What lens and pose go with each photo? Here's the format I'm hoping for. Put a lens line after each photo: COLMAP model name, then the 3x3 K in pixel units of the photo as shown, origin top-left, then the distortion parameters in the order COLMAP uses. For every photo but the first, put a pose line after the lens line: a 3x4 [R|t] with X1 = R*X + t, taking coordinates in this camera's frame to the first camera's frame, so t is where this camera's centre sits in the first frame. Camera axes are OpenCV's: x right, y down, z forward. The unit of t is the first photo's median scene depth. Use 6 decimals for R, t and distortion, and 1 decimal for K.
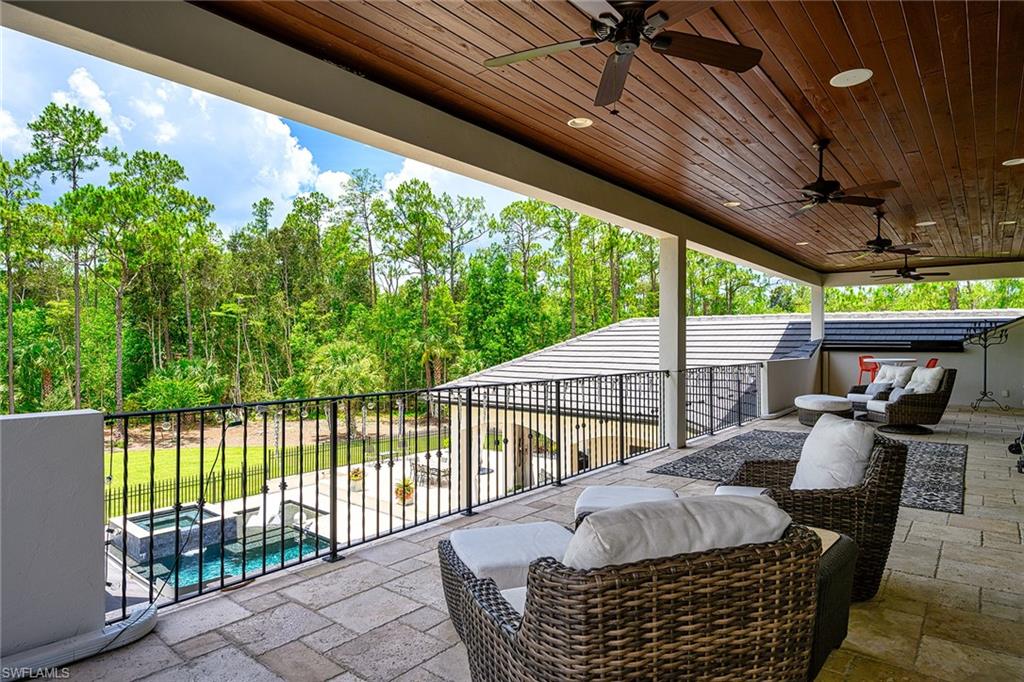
lens RADIAL K [[585.4, 0, 512.0], [0, 585.4, 341.0], [0, 0, 1]] dist [-0.003961, -0.000503]
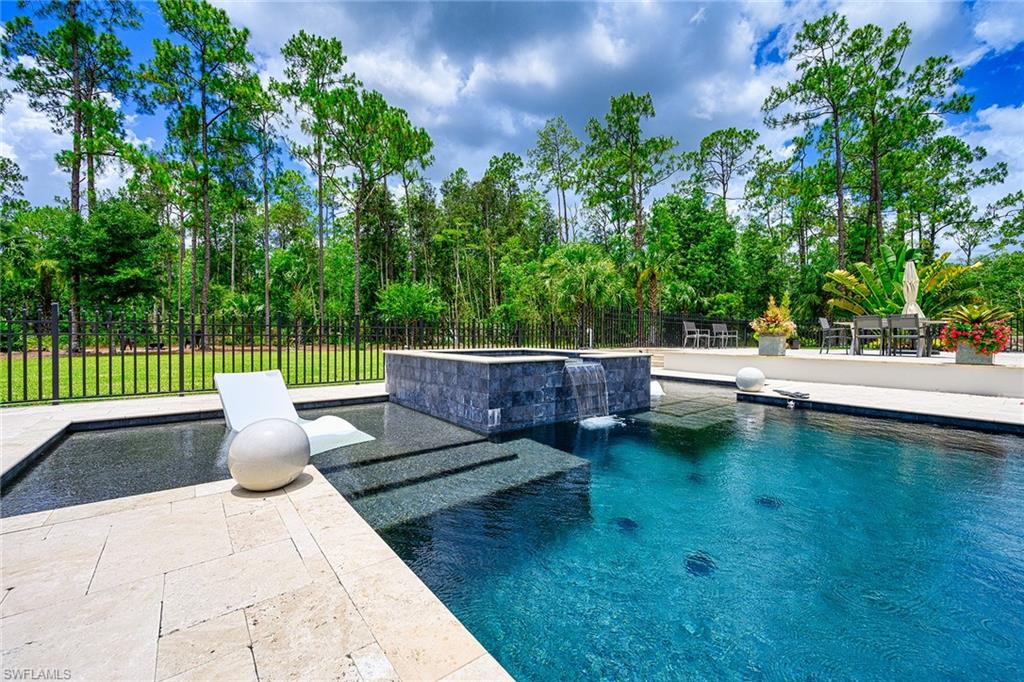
lens RADIAL K [[412.5, 0, 512.0], [0, 412.5, 341.0], [0, 0, 1]] dist [-0.002610, -0.000183]
pose [[0.979720, 0.010707, -0.200085, -0.221079], [-0.007575, 0.999837, 0.016414, 0.122845], [0.200228, -0.014566, 0.979641, 0.291481]]
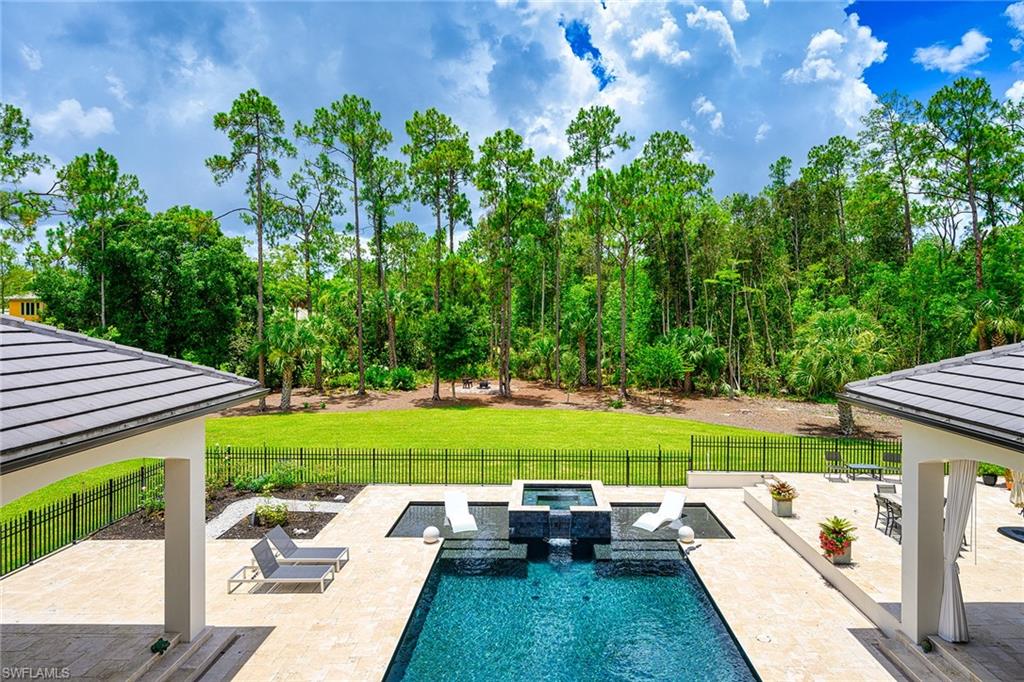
lens RADIAL K [[571.5, 0, 533.3], [0, 571.5, 312.0], [0, 0, 1]] dist [-0.005385, -0.000279]
pose [[0.634771, 0.000481, -0.772700, 0.037351], [-0.003928, 0.999989, -0.002603, 0.007461], [0.772690, 0.004687, 0.634766, 0.169230]]
